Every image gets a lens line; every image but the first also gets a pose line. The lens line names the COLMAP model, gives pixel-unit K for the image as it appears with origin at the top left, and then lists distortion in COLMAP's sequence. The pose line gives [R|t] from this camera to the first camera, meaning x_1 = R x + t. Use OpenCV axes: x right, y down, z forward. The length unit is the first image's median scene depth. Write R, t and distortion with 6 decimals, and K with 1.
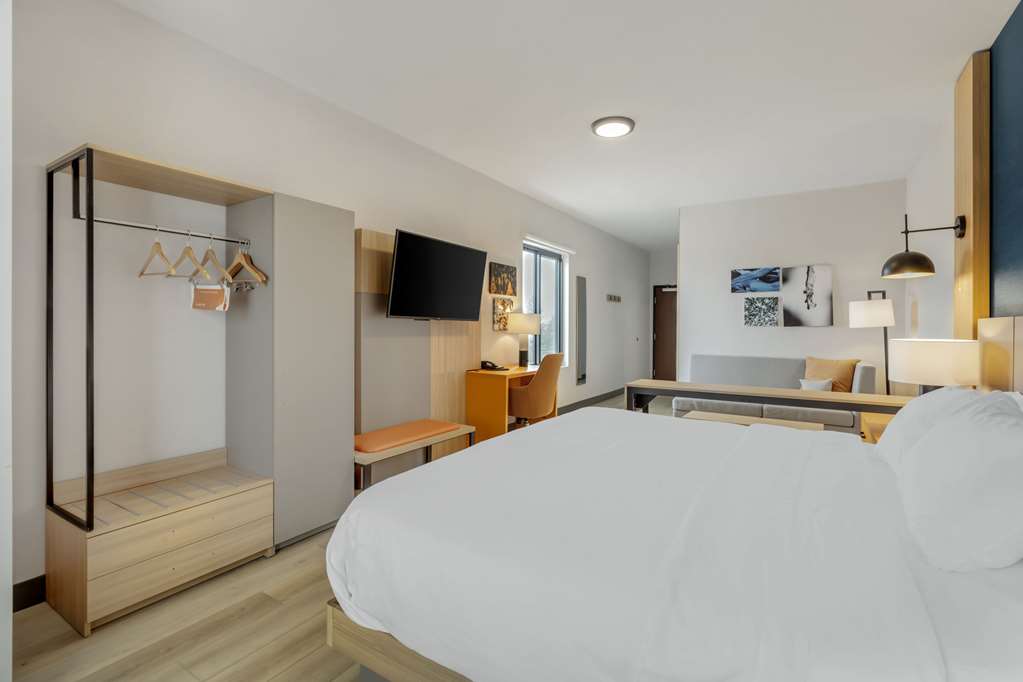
lens RADIAL K [[470.8, 0, 528.1], [0, 470.8, 345.3], [0, 0, 1]] dist [0.001394, 0.000170]
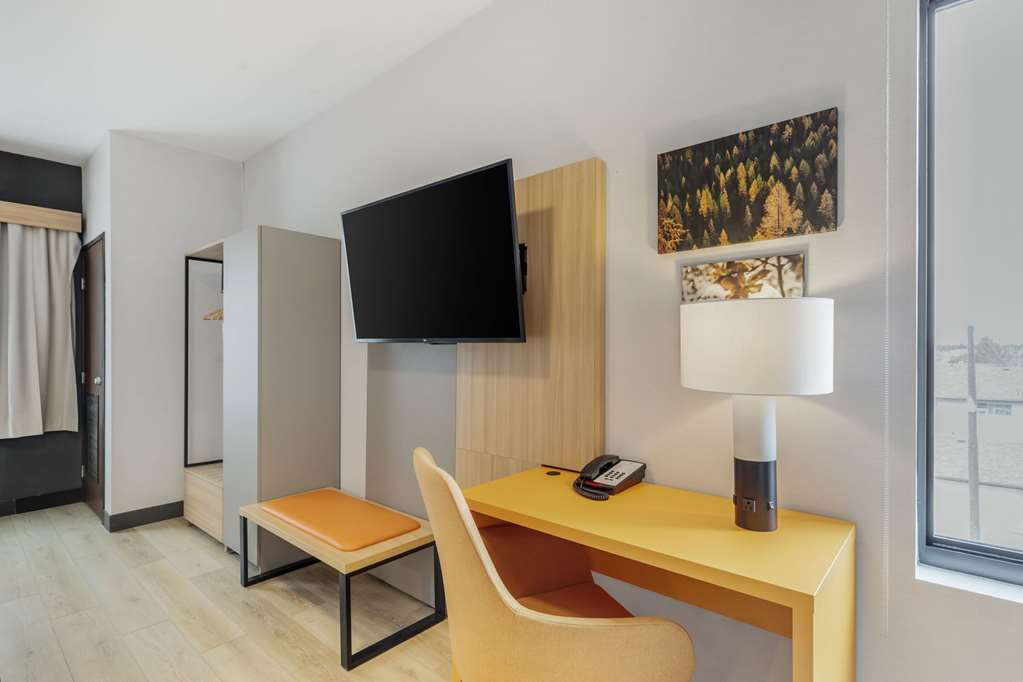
lens RADIAL K [[470.8, 0, 528.1], [0, 470.8, 345.3], [0, 0, 1]] dist [0.001394, 0.000170]
pose [[-0.152198, -0.006469, -0.988329, 0.206616], [-0.036373, 0.999338, -0.000940, -0.036120], [0.987680, 0.035806, -0.152333, 0.793458]]
